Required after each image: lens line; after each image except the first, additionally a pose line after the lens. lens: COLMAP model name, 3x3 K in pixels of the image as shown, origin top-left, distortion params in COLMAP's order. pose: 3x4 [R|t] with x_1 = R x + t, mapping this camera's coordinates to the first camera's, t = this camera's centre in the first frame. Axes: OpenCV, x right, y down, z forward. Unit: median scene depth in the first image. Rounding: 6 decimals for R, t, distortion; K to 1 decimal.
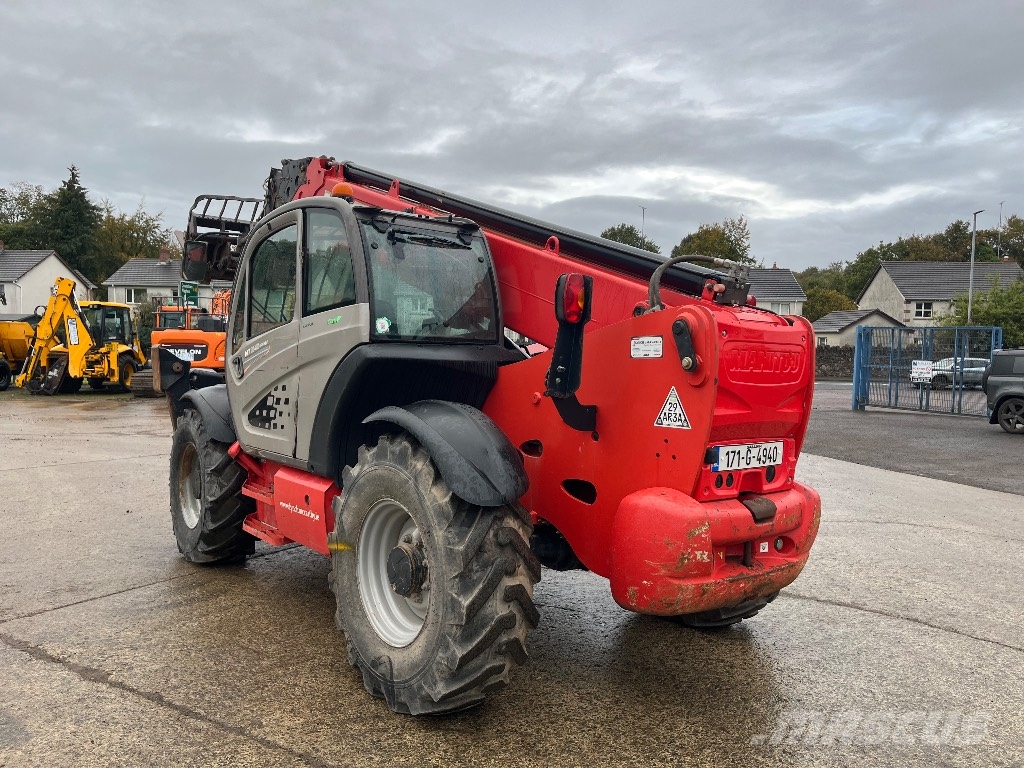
lens RADIAL K [[763.7, 0, 514.1], [0, 763.7, 385.8], [0, 0, 1]] dist [0.077949, -0.108618]
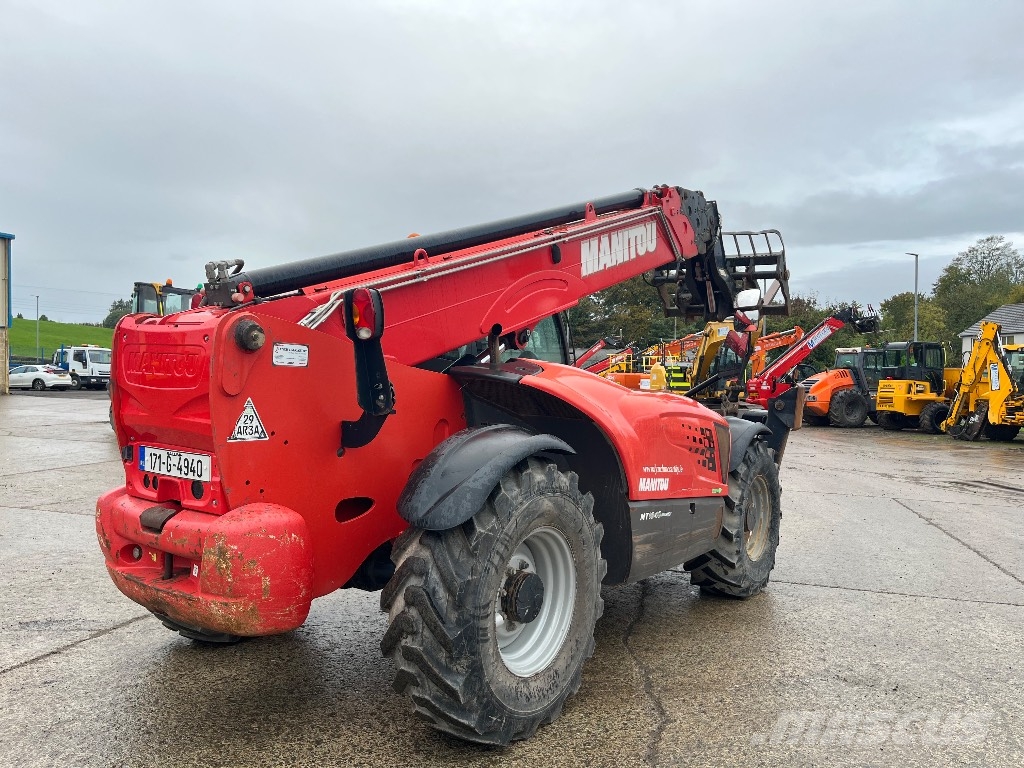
lens RADIAL K [[763.7, 0, 514.1], [0, 763.7, 385.8], [0, 0, 1]] dist [0.077949, -0.108618]
pose [[0.289035, -0.001551, -0.957317, 1.172530], [-0.062418, 0.997840, -0.020462, -0.010065], [0.955282, 0.065668, 0.288314, 0.976484]]
